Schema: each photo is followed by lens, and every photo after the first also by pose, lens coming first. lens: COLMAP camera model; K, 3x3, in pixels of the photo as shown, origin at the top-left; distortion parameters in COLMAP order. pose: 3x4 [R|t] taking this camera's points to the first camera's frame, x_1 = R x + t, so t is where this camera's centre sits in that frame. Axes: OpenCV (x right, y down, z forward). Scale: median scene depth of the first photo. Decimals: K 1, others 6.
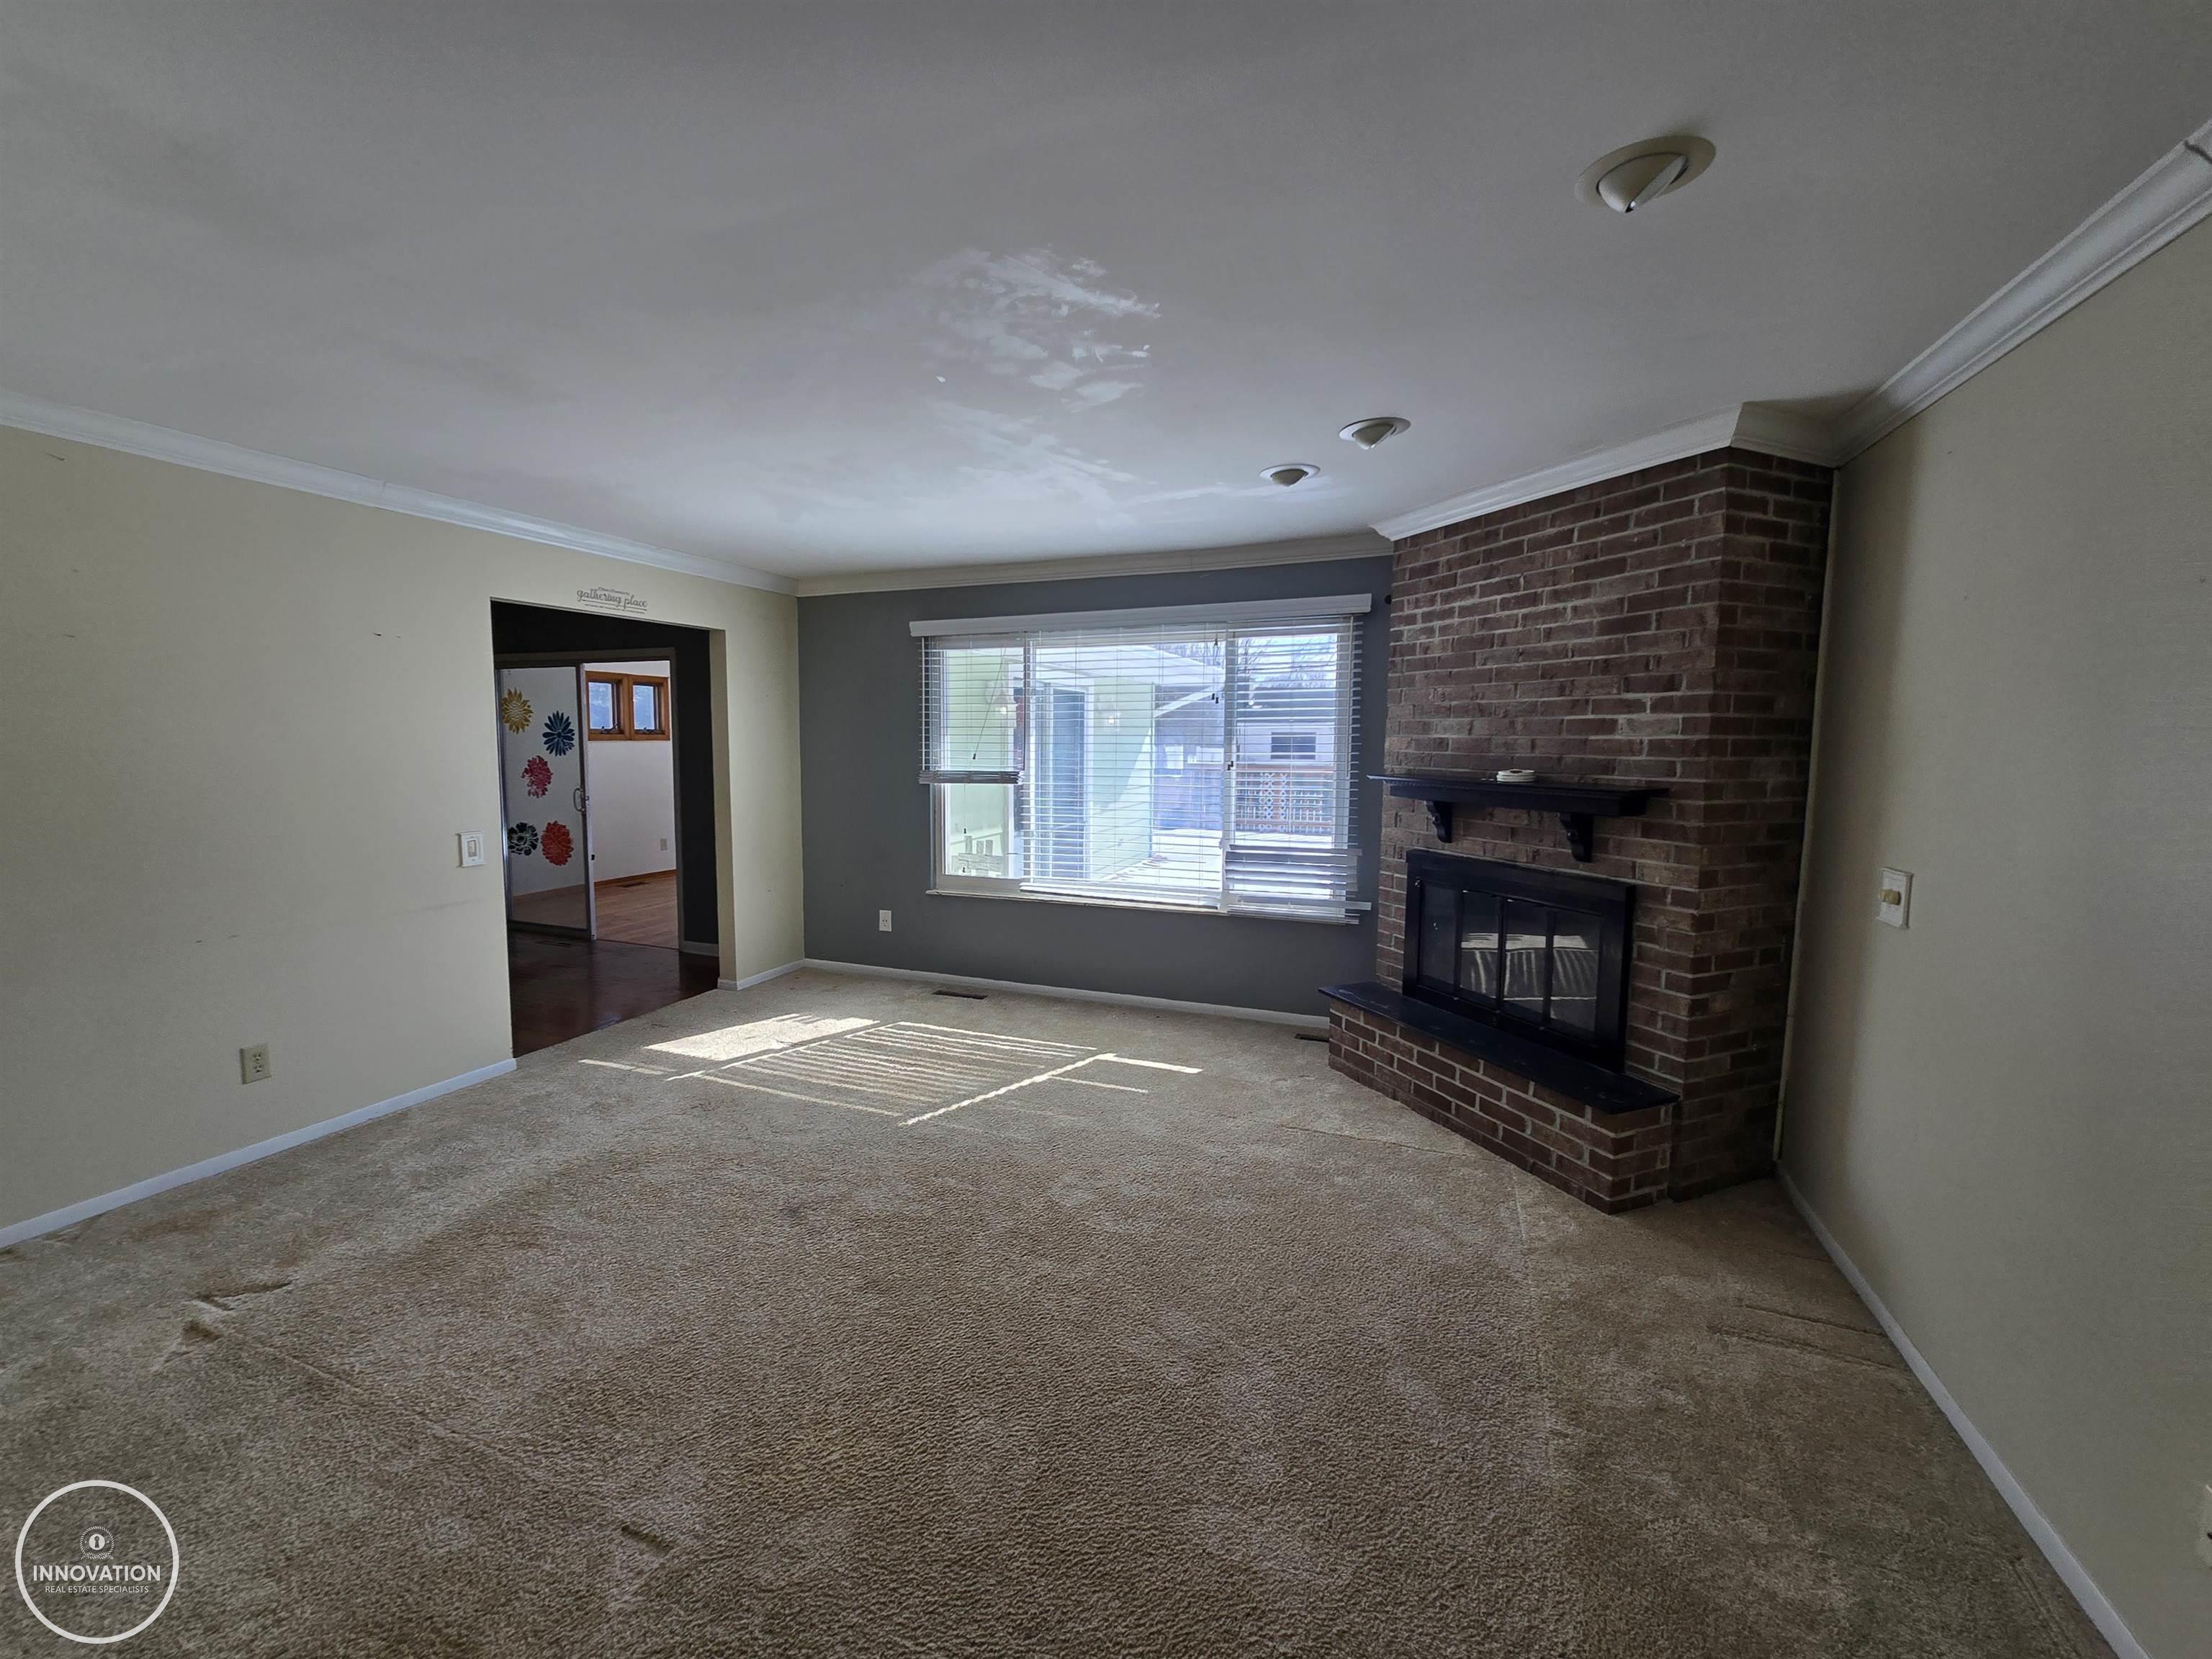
lens RADIAL K [[905.4, 0, 1083.1], [0, 905.4, 815.2], [0, 0, 1]] dist [0.000576, 0.000050]
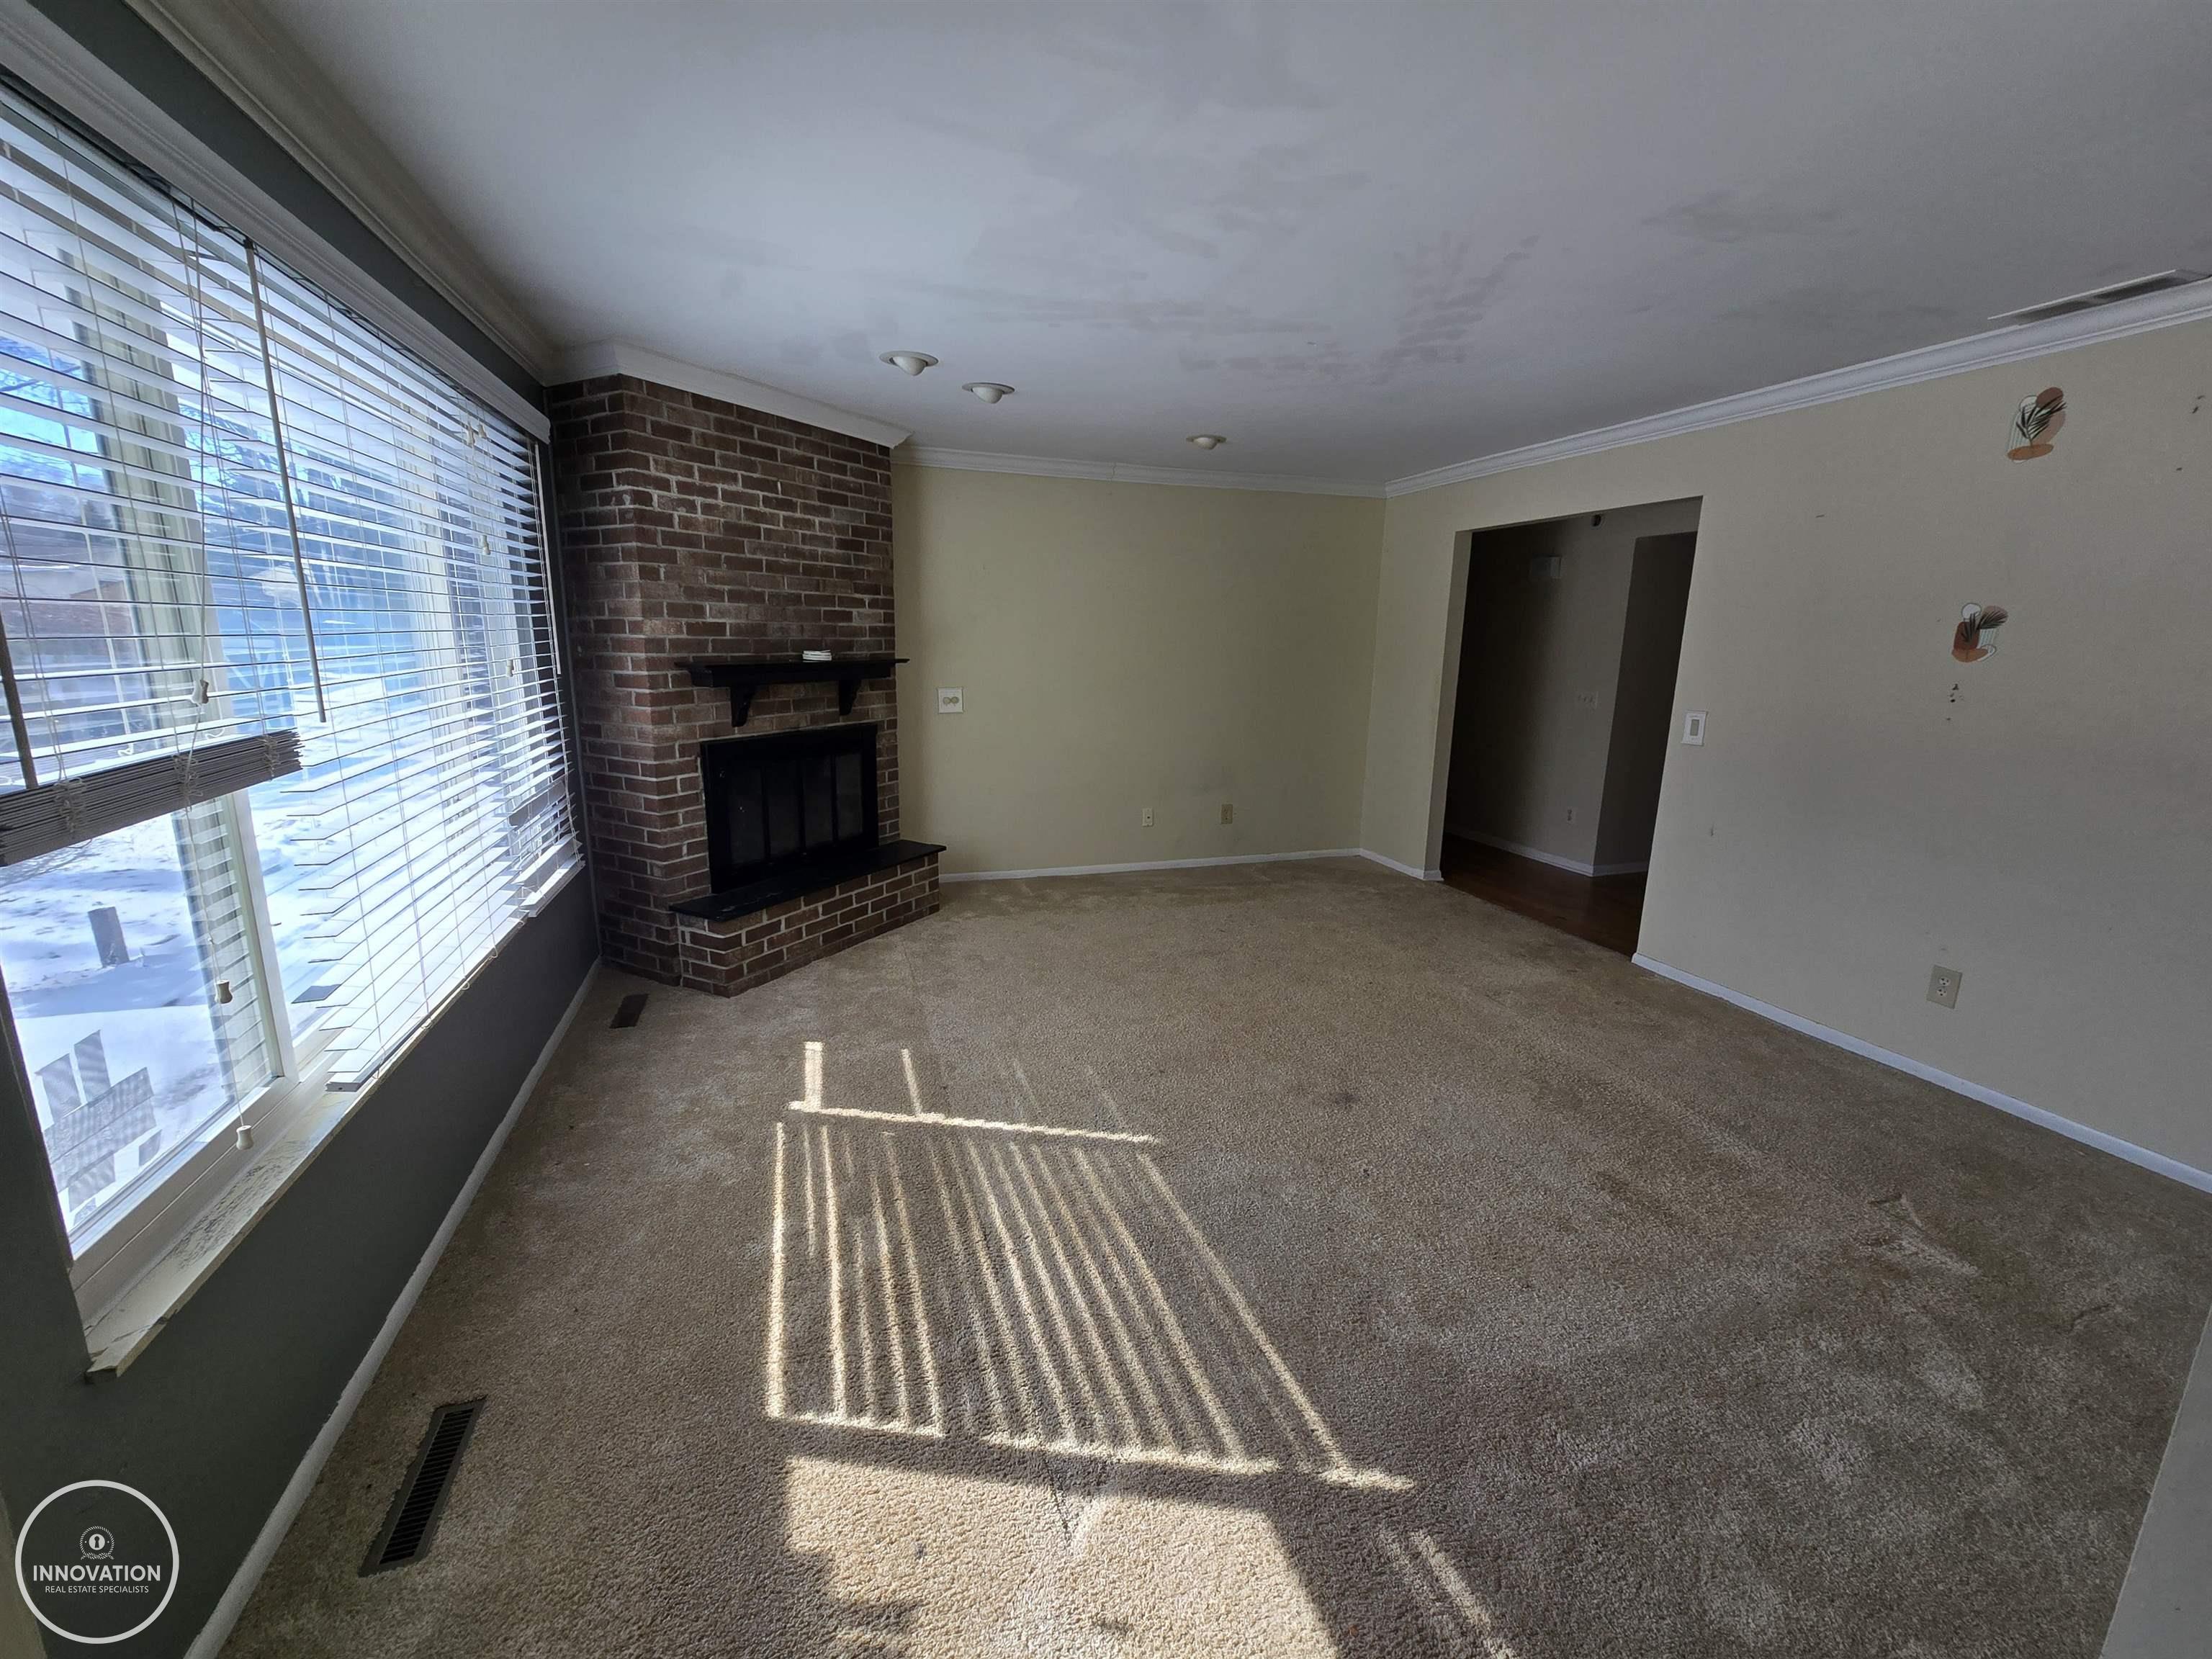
lens RADIAL K [[905.4, 0, 1083.1], [0, 905.4, 815.2], [0, 0, 1]] dist [0.000576, 0.000050]
pose [[-0.628989, -0.166496, 0.759376, -0.646083], [0.050283, 0.966039, 0.253456, -0.114135], [-0.775787, 0.197604, -0.599256, 1.342387]]
